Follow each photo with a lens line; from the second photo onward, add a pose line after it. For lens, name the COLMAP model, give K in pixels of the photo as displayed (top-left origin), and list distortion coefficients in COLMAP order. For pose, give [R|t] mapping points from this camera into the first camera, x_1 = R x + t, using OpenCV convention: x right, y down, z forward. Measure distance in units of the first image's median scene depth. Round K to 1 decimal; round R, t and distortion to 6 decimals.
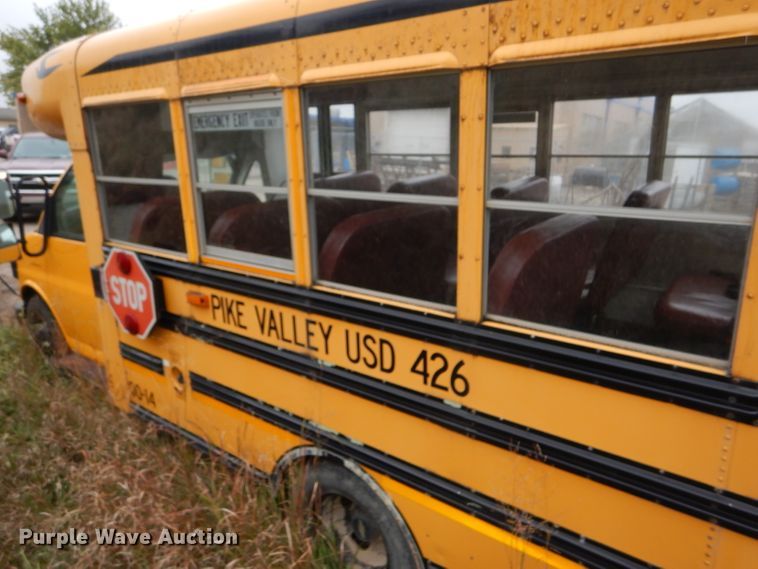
lens RADIAL K [[537.3, 0, 379.0], [0, 537.3, 284.5], [0, 0, 1]] dist [0.007255, -0.001836]
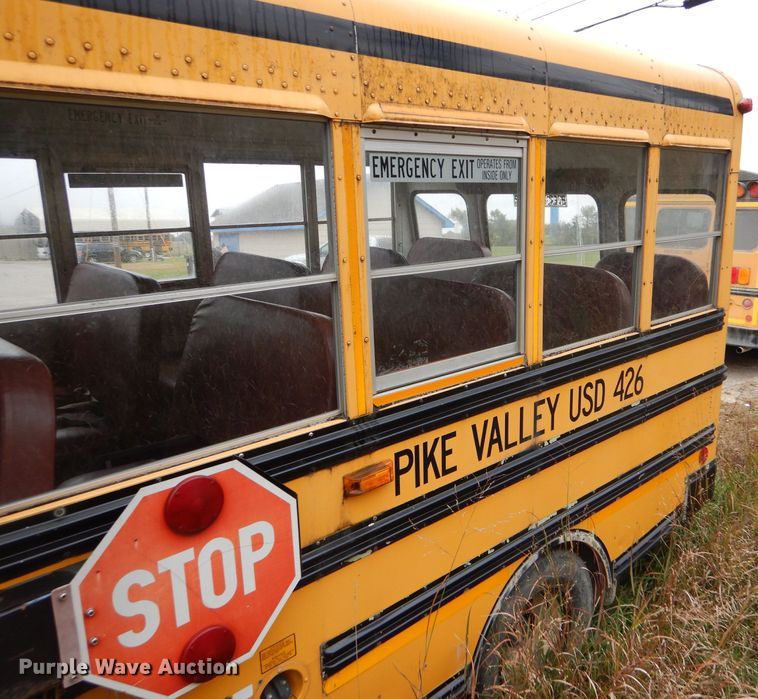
lens RADIAL K [[664.5, 0, 453.9], [0, 664.5, 353.4], [0, 0, 1]] dist [0.001102, 0.010441]
pose [[0.122778, -0.211378, 0.969662, -1.170828], [0.277765, 0.945325, 0.170903, -0.229114], [-0.952771, 0.248355, 0.174778, 0.921735]]
